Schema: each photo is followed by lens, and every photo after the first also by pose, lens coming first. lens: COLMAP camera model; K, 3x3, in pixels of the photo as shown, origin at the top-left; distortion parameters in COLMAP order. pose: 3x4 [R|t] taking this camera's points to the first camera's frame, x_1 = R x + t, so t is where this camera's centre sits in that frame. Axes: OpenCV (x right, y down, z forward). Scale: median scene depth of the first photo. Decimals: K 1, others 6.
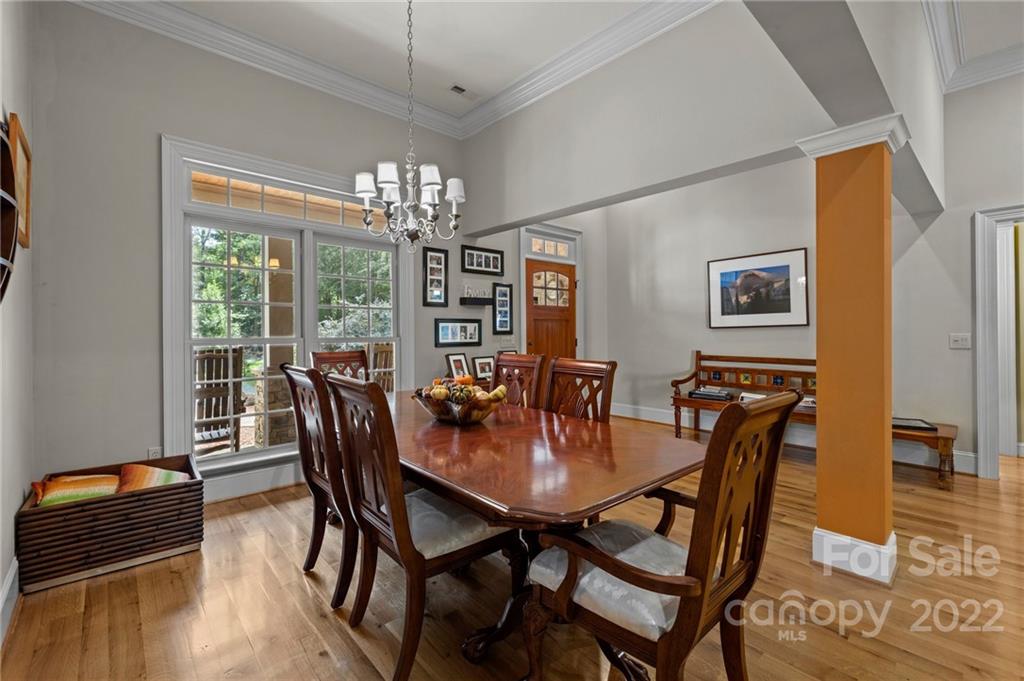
lens RADIAL K [[434.1, 0, 509.4], [0, 434.1, 335.6], [0, 0, 1]] dist [-0.000813, 0.000058]
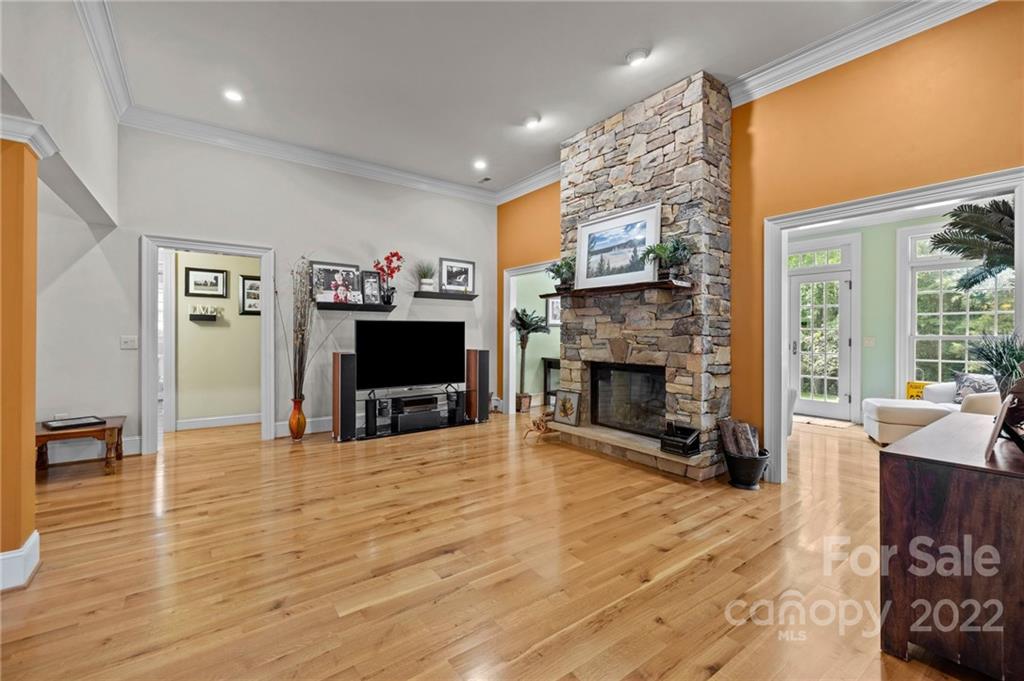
lens RADIAL K [[429.6, 0, 505.0], [0, 429.6, 333.4], [0, 0, 1]] dist [0.001584, 0.000087]
pose [[0.110899, 0.008162, 0.993798, 0.002756], [0.002782, 0.999960, -0.008524, 0.000874], [-0.993828, 0.003710, 0.110872, -0.103722]]
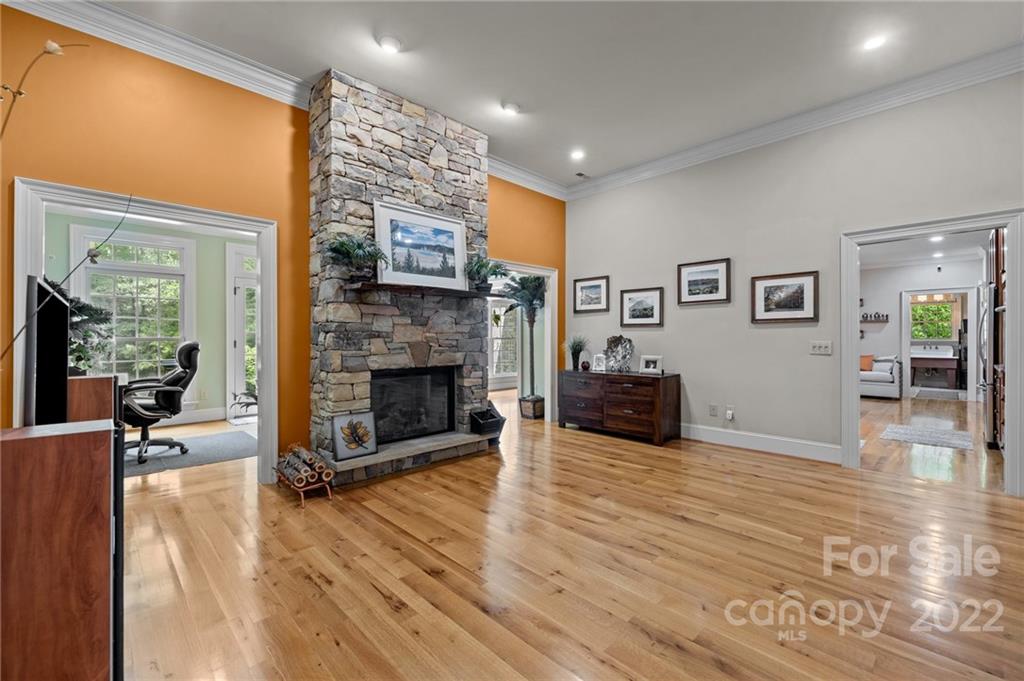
lens RADIAL K [[431.9, 0, 506.5], [0, 431.9, 339.3], [0, 0, 1]] dist [-0.001971, -0.000045]
pose [[-0.999670, 0.007243, -0.024632, 0.792380], [0.006940, 0.999899, 0.012369, -0.010041], [0.024719, 0.012194, -0.999620, 0.651156]]
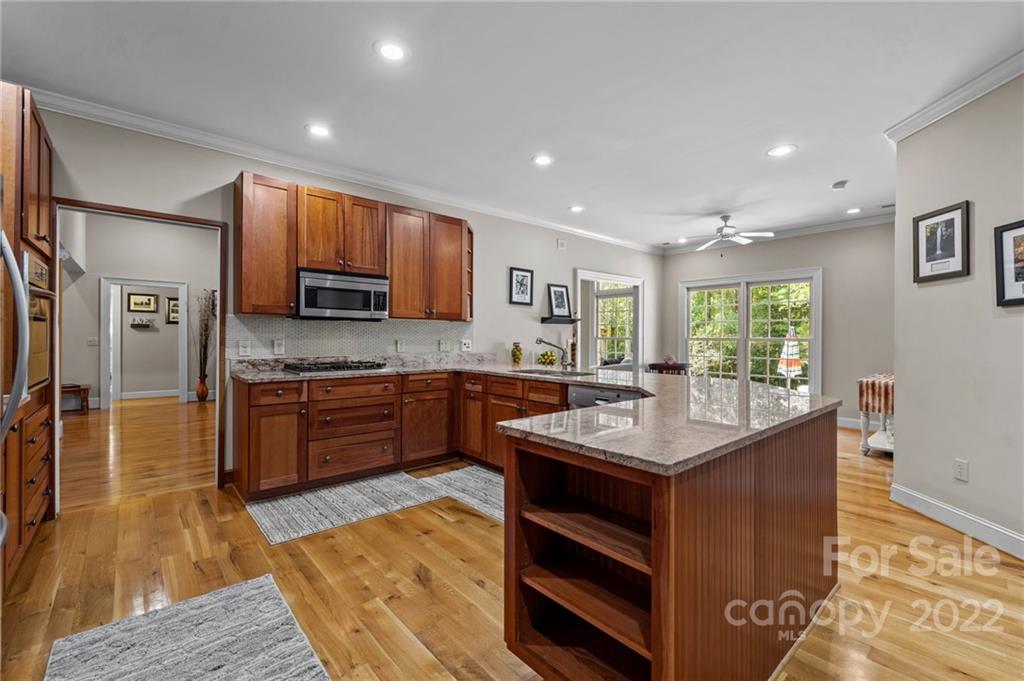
lens RADIAL K [[434.1, 0, 509.4], [0, 434.1, 335.6], [0, 0, 1]] dist [-0.000813, 0.000058]
pose [[0.025091, 0.009843, 0.999637, -0.692532], [0.004211, 0.999942, -0.009952, 0.011079], [-0.999676, 0.004459, 0.025048, -0.740351]]
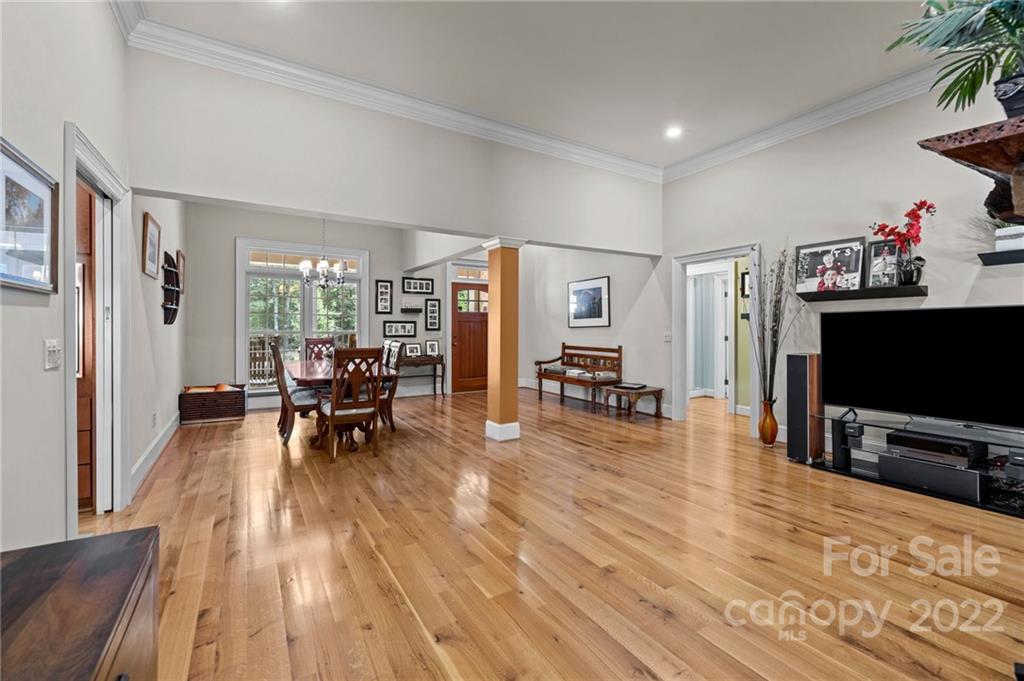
lens RADIAL K [[426.4, 0, 510.1], [0, 426.4, 328.8], [0, 0, 1]] dist [0.001006, 0.000134]
pose [[0.983426, 0.007690, -0.181146, 0.605009], [-0.009300, 0.999924, -0.008043, 0.001096], [0.181070, 0.009595, 0.983423, -0.550789]]
